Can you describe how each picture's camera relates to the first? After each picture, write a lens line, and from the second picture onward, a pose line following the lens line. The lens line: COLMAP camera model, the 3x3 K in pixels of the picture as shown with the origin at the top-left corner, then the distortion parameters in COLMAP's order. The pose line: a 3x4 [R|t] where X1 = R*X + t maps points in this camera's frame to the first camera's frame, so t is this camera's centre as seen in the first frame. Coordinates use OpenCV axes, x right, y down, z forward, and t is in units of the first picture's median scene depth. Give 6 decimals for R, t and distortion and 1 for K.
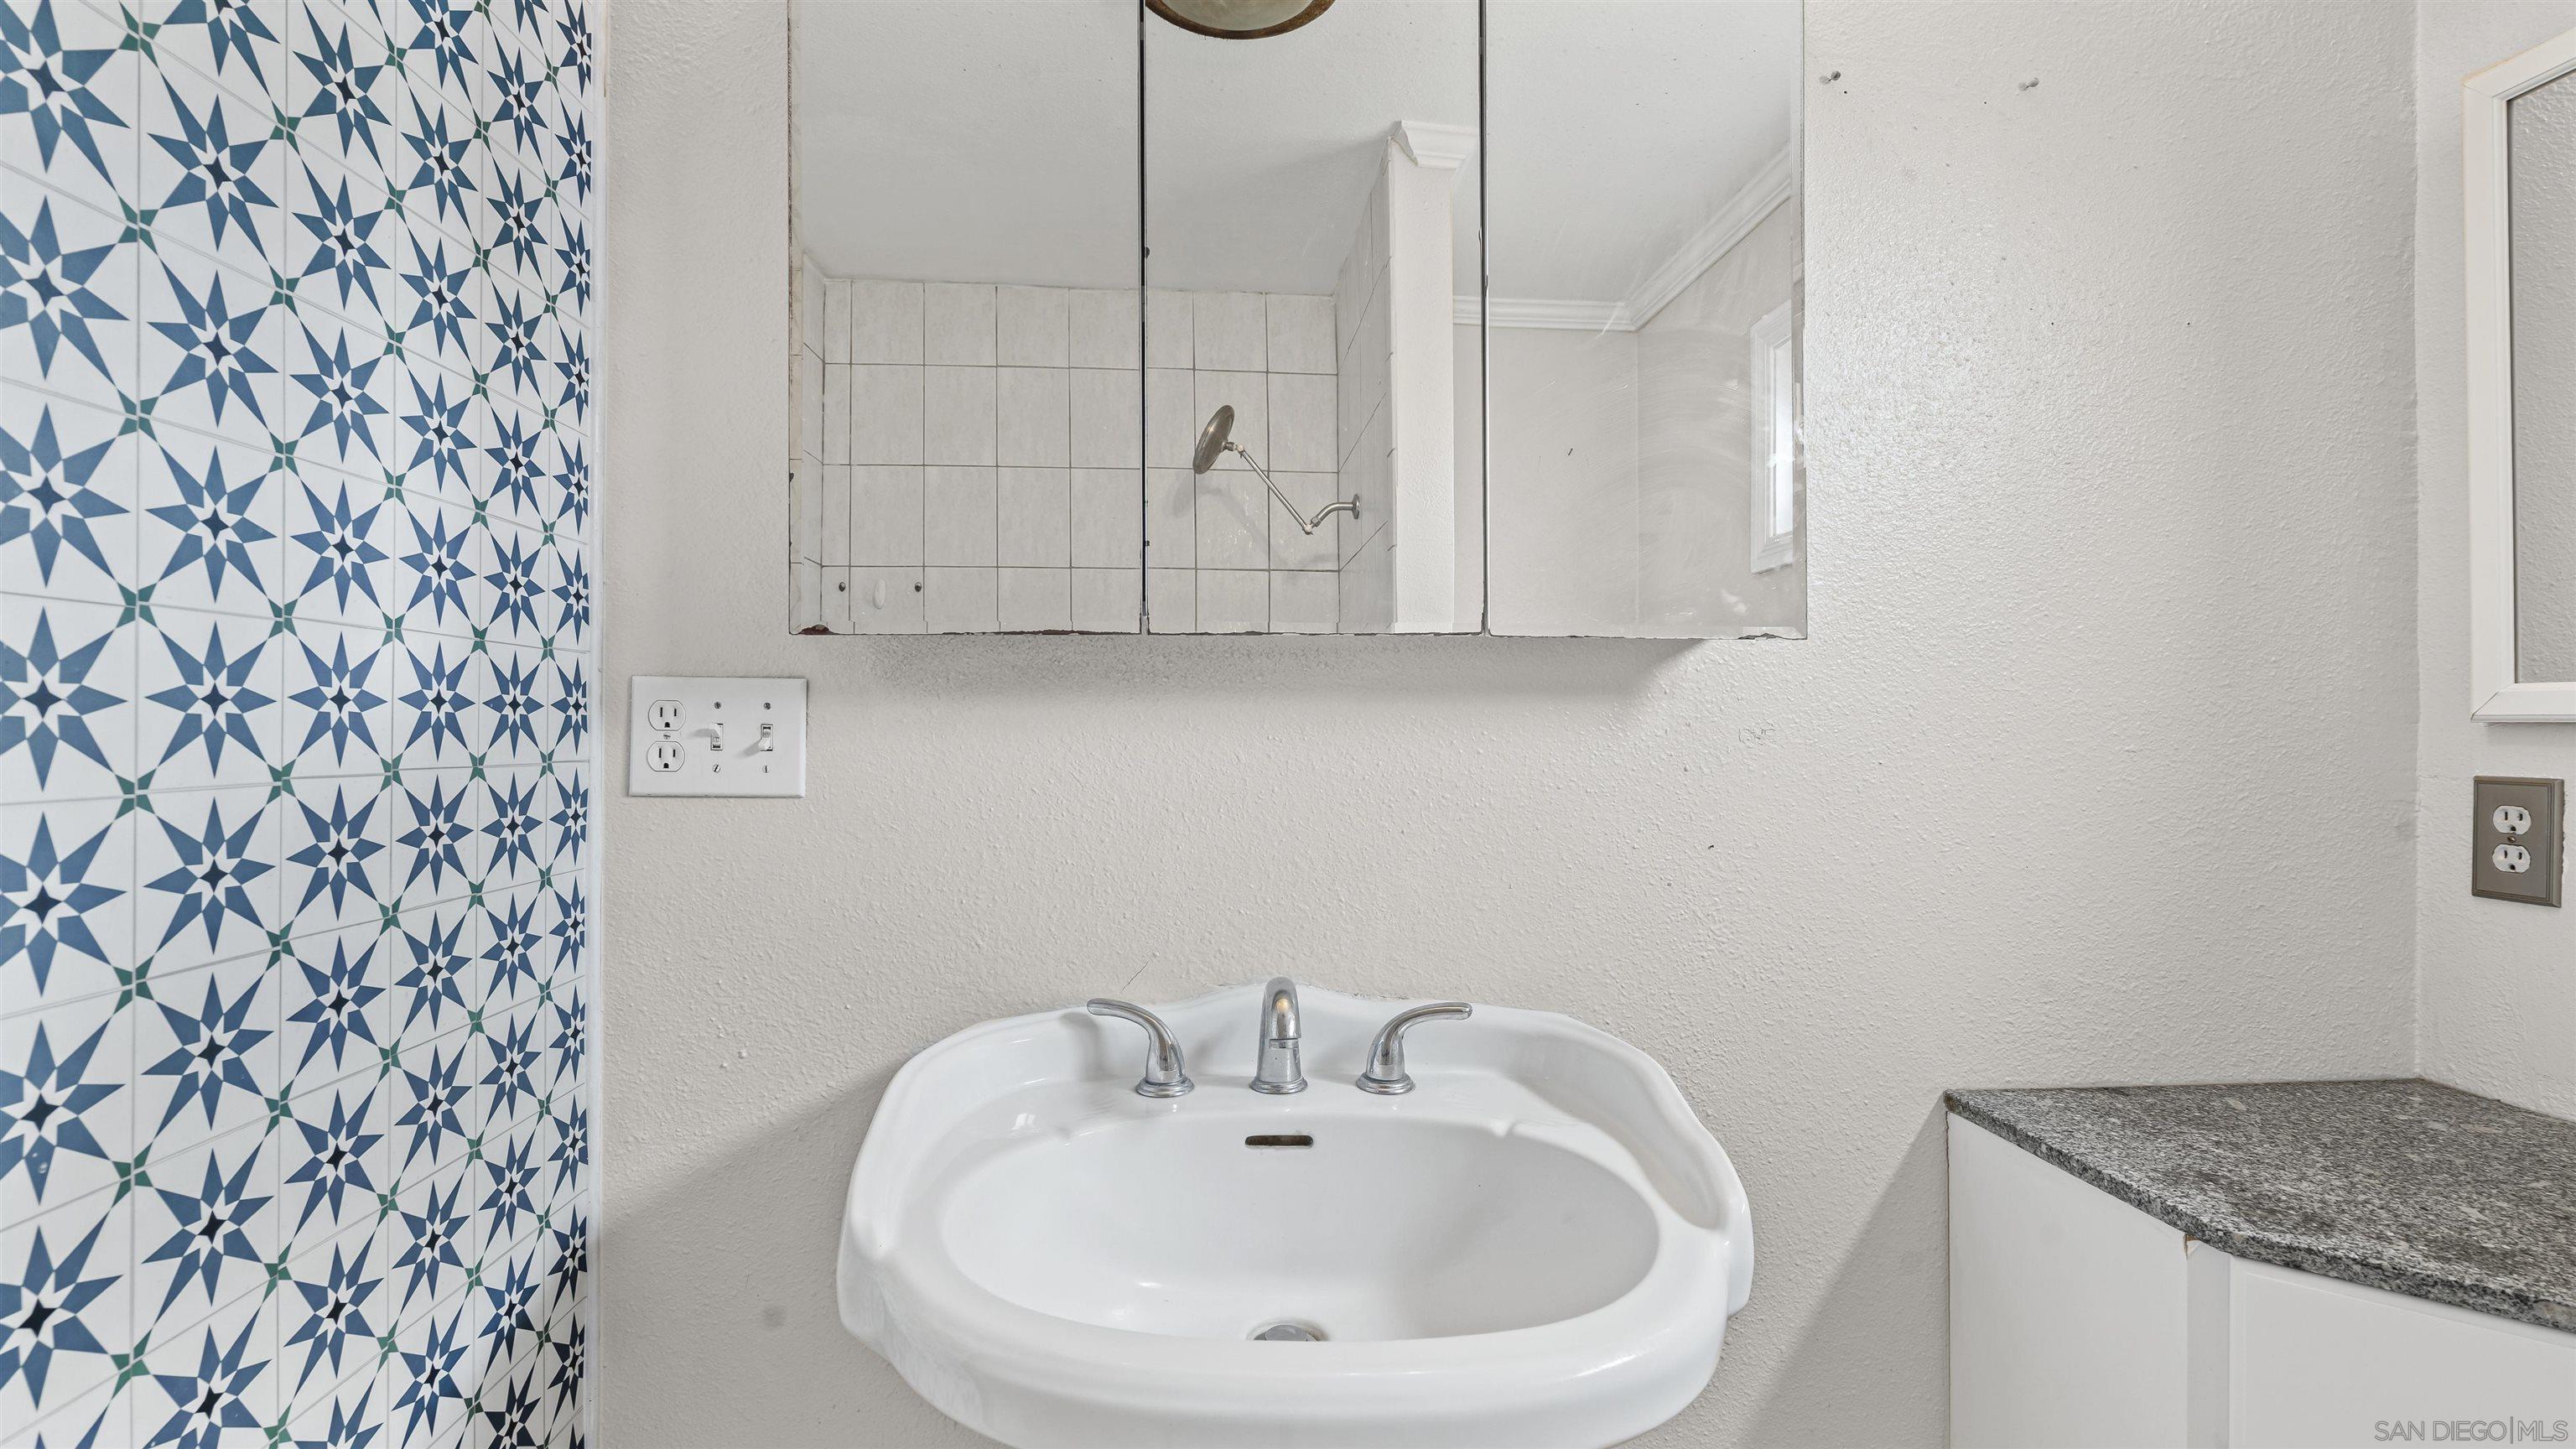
lens RADIAL K [[1185.1, 0, 1288.0], [0, 1185.1, 724.5], [0, 0, 1]] dist [0.000226, -0.000061]
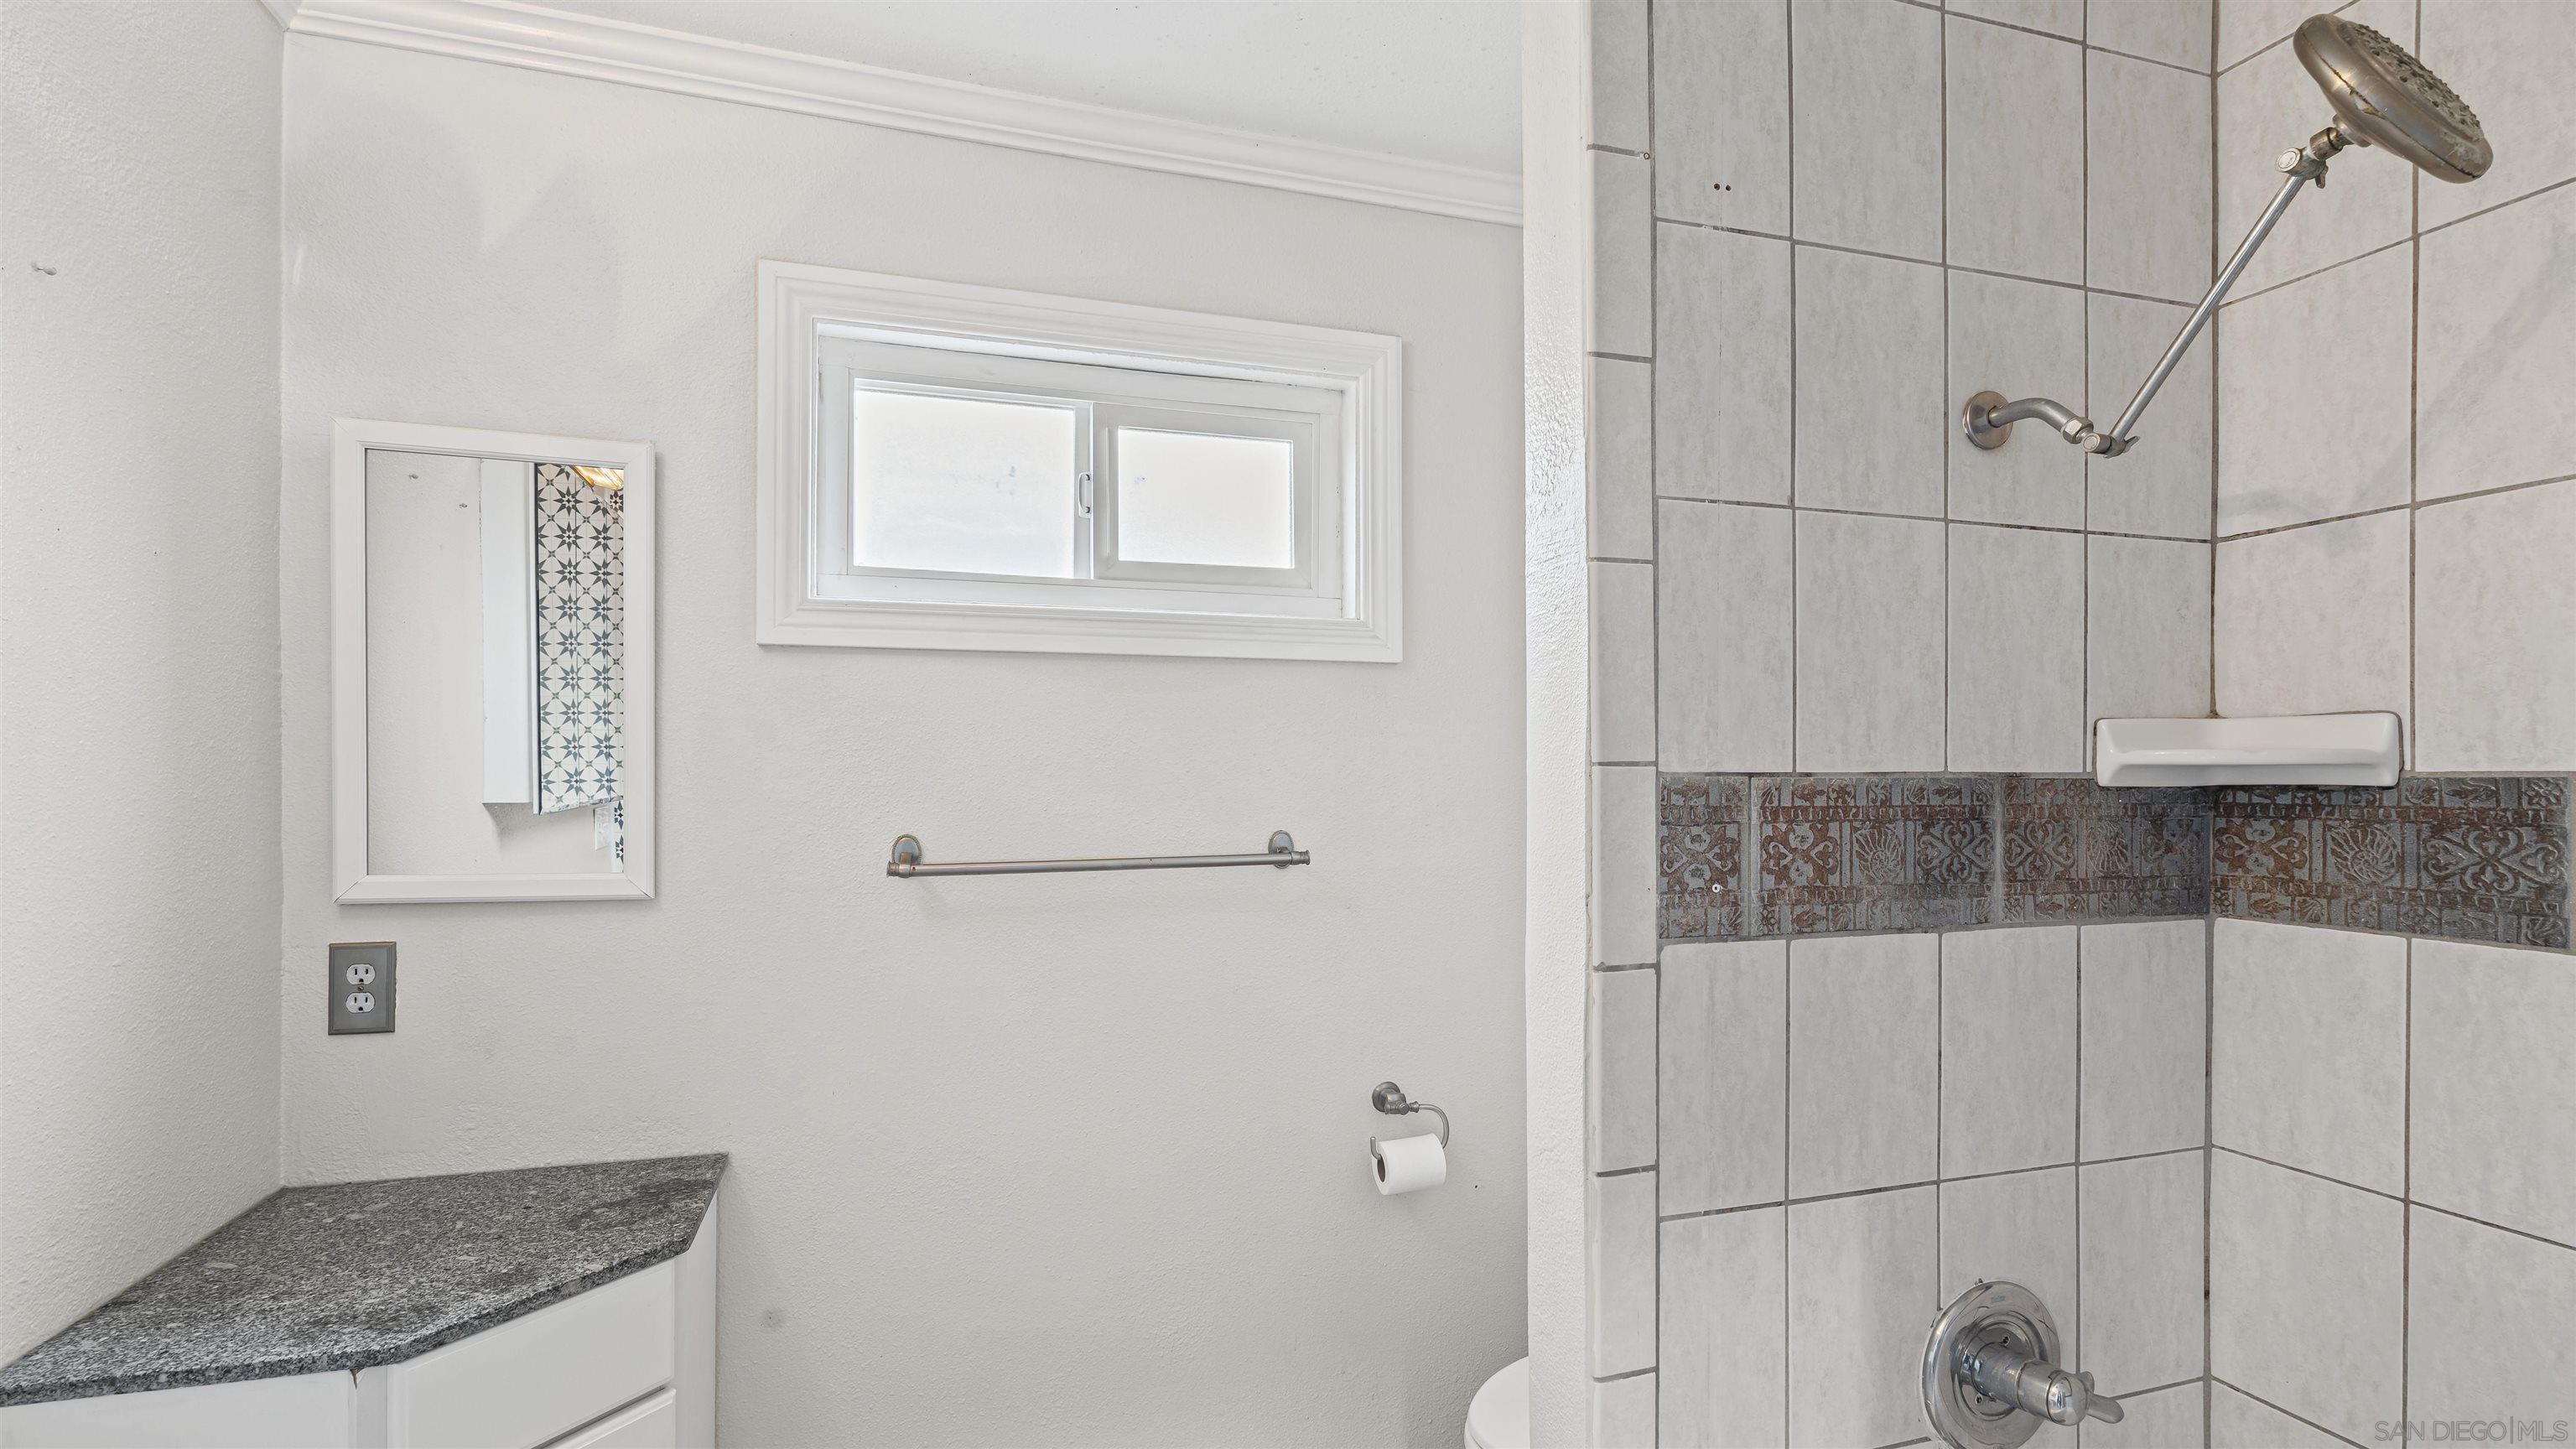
lens RADIAL K [[1185.1, 0, 1288.0], [0, 1185.1, 724.5], [0, 0, 1]] dist [0.000226, -0.000061]
pose [[-0.226005, 0.031279, 0.973624, -0.616149], [-0.018679, 0.999161, -0.036436, -0.196198], [-0.973947, -0.026421, -0.225231, 0.287997]]
